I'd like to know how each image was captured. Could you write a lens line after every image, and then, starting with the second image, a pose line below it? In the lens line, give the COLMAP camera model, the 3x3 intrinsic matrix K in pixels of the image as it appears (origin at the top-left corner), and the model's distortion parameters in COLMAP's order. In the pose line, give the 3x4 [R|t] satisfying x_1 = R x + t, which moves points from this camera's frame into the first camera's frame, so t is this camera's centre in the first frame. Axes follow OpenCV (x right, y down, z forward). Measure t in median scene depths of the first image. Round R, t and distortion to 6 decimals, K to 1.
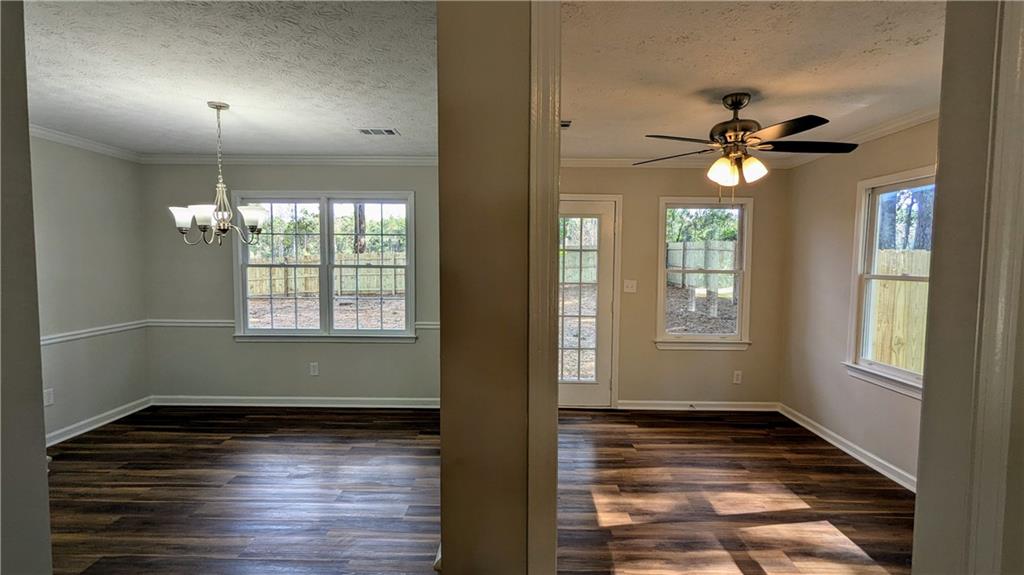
lens RADIAL K [[502.3, 0, 520.6], [0, 502.3, 291.6], [0, 0, 1]] dist [0.000190, -0.000196]
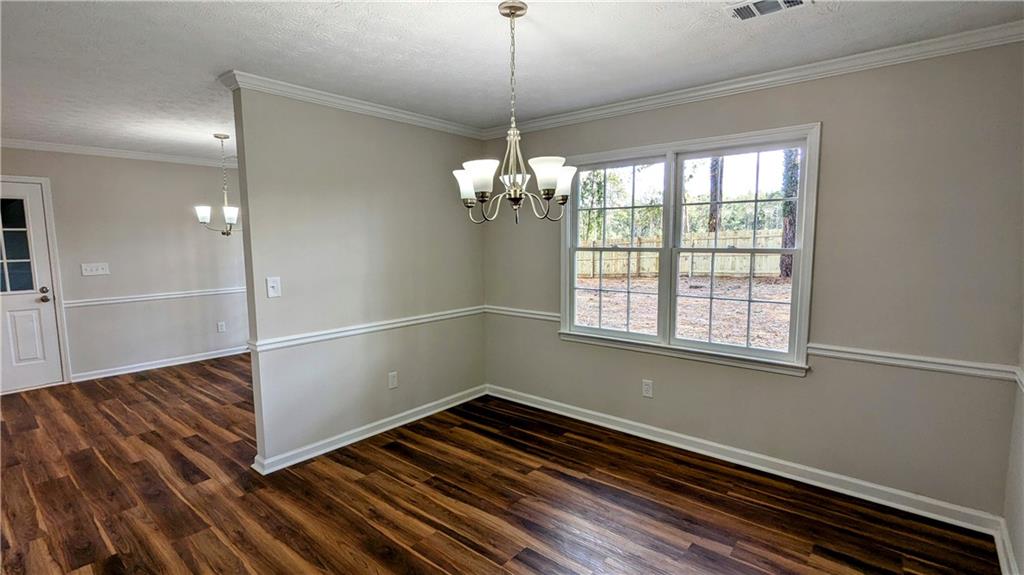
lens RADIAL K [[481.6, 0, 515.2], [0, 481.6, 289.6], [0, 0, 1]] dist [0.001870, 0.000856]
pose [[0.766984, 0.057041, -0.639126, -0.125445], [-0.030329, 0.998150, 0.052687, -0.026438], [0.640949, -0.021026, 0.767296, 0.365471]]
